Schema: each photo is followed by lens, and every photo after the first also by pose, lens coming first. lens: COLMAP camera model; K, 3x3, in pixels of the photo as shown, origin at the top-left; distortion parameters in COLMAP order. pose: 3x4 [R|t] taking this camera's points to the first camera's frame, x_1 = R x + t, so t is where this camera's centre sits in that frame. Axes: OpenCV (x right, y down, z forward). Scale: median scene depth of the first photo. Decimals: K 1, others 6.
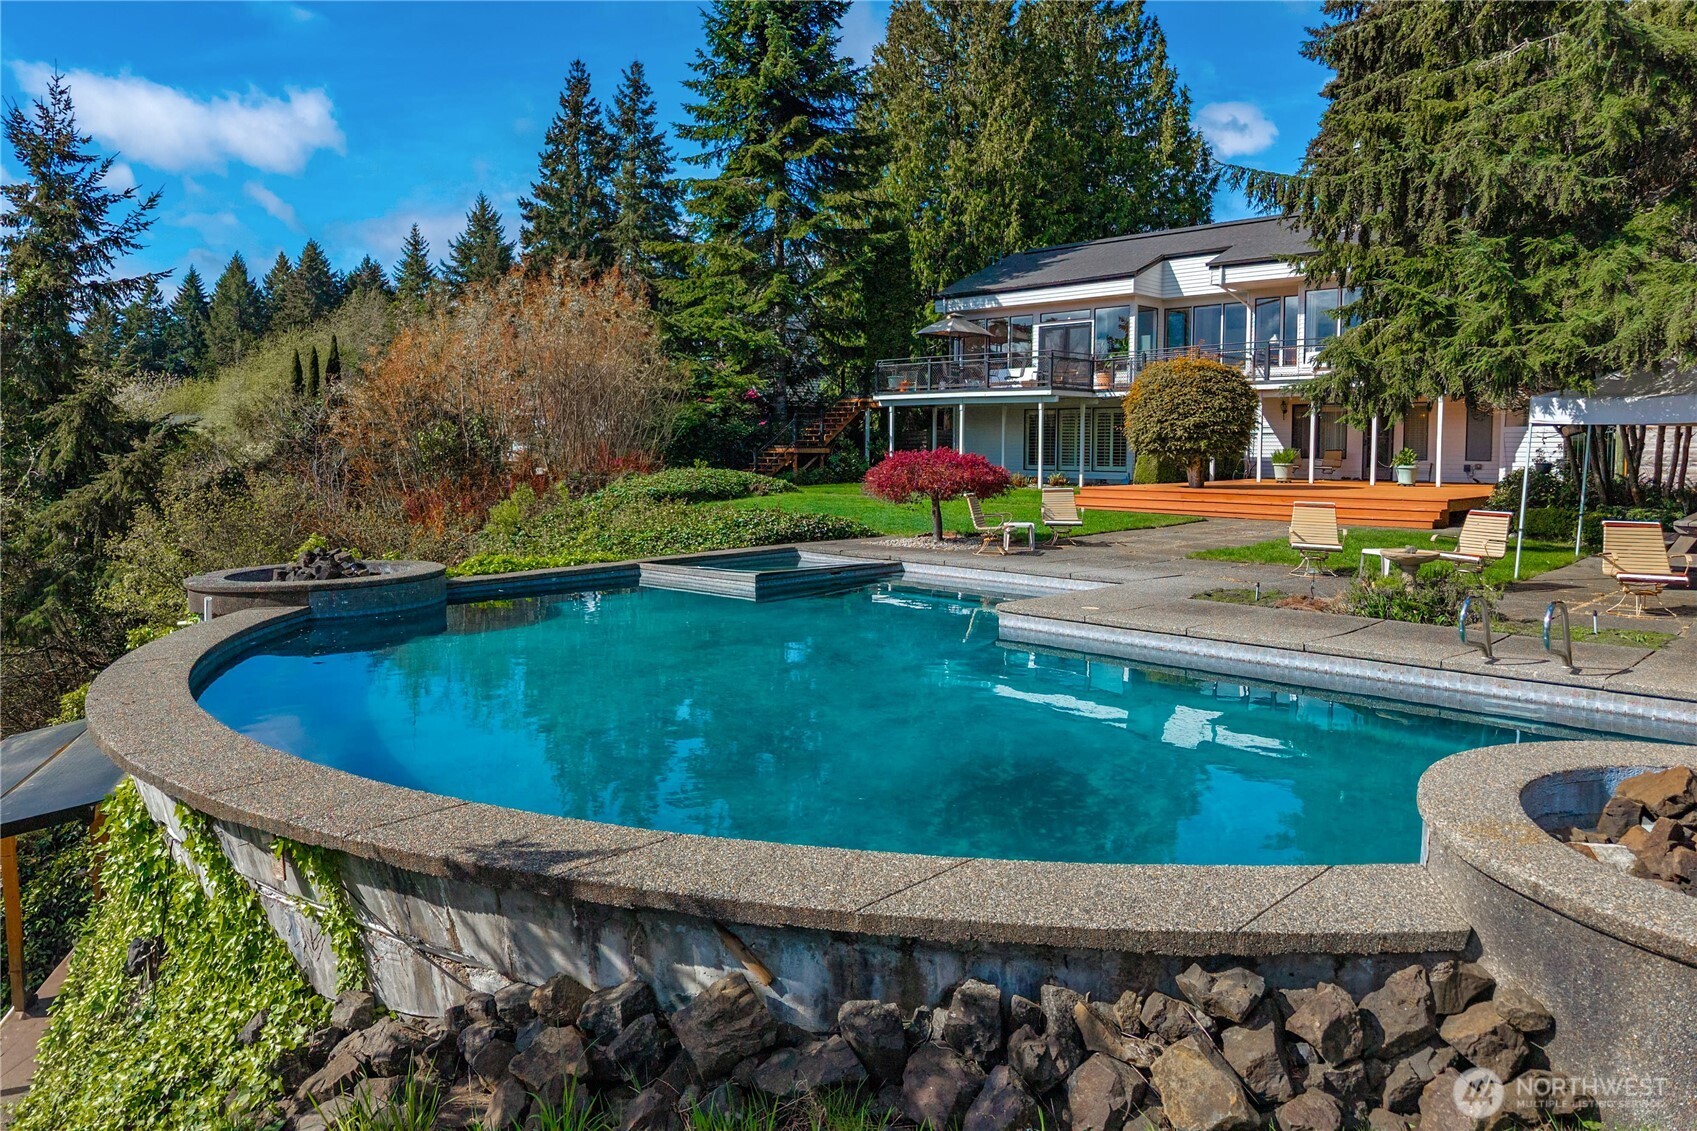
lens RADIAL K [[1164.6, 0, 849.0], [0, 1164.6, 568.7], [0, 0, 1]] dist [-0.006491, -0.002959]
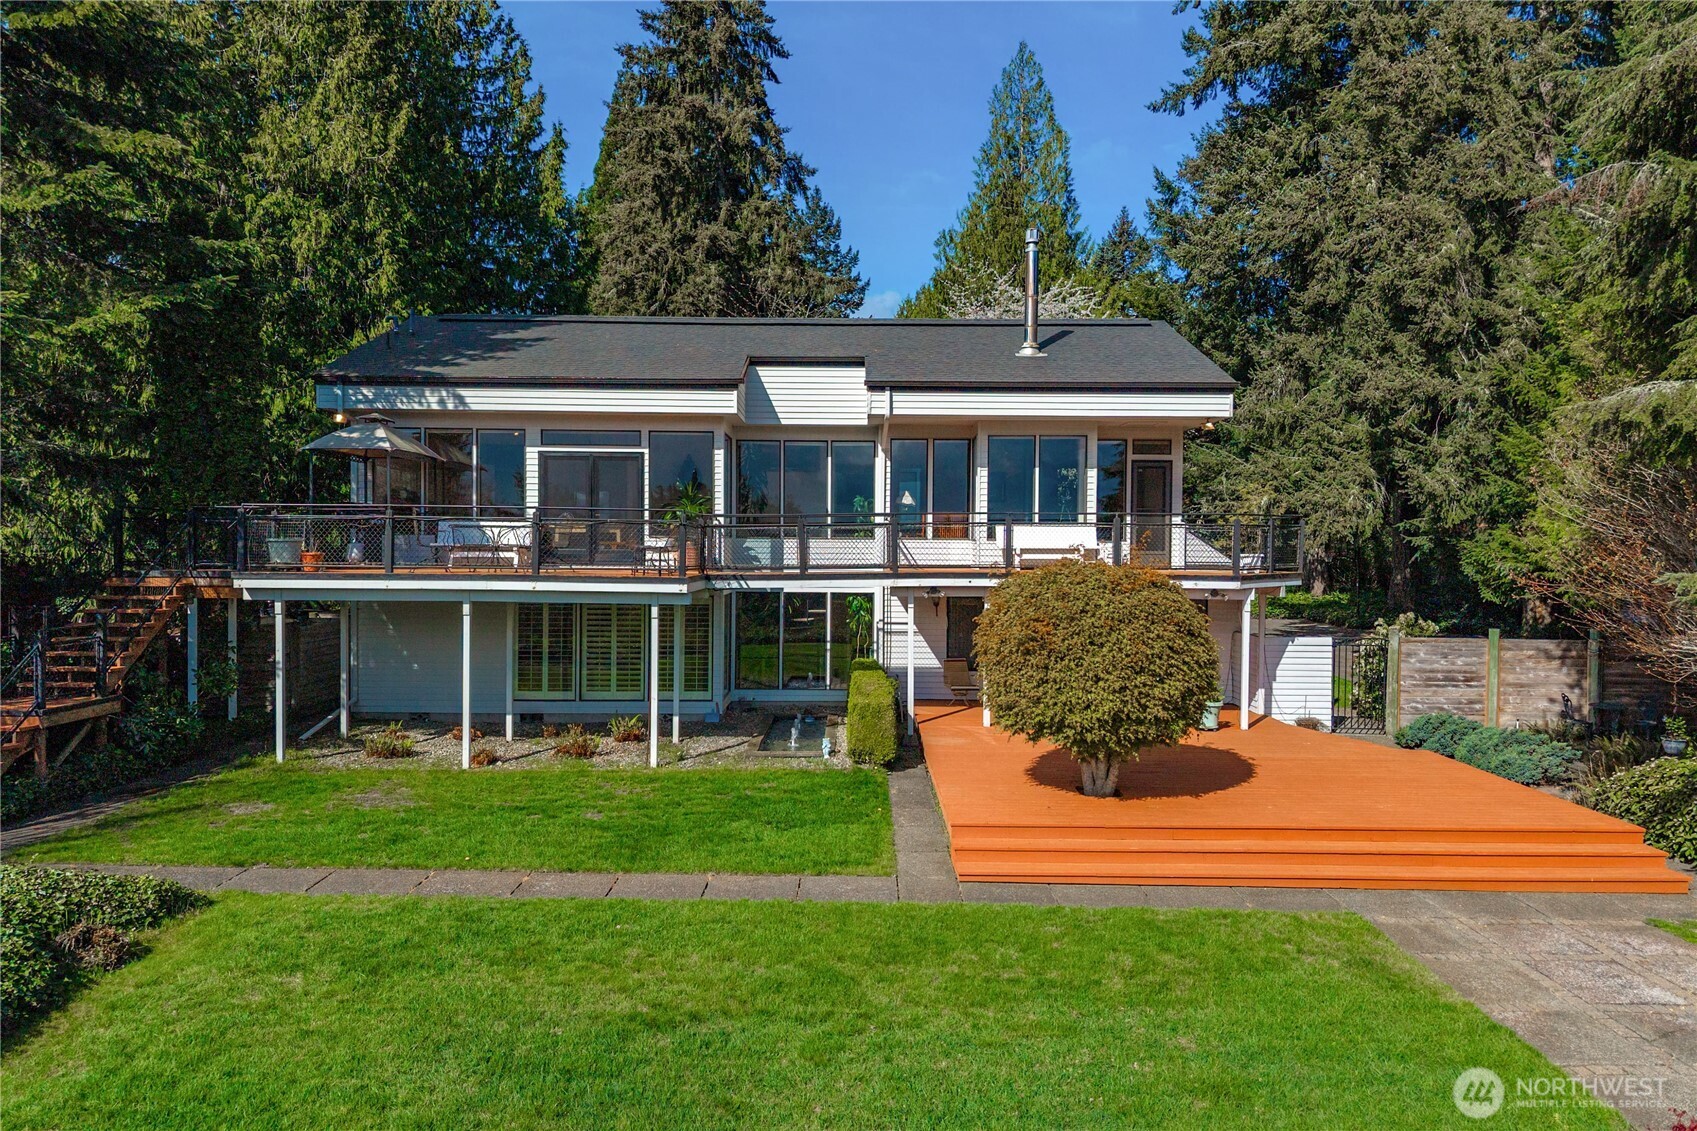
lens RADIAL K [[1164.6, 0, 849.7], [0, 1164.6, 560.9], [0, 0, 1]] dist [-0.006491, -0.002959]
pose [[0.691232, -0.001231, 0.722632, -0.141089], [0.068707, 0.995580, -0.064025, -0.109492], [-0.719359, 0.093906, 0.688262, 0.509745]]
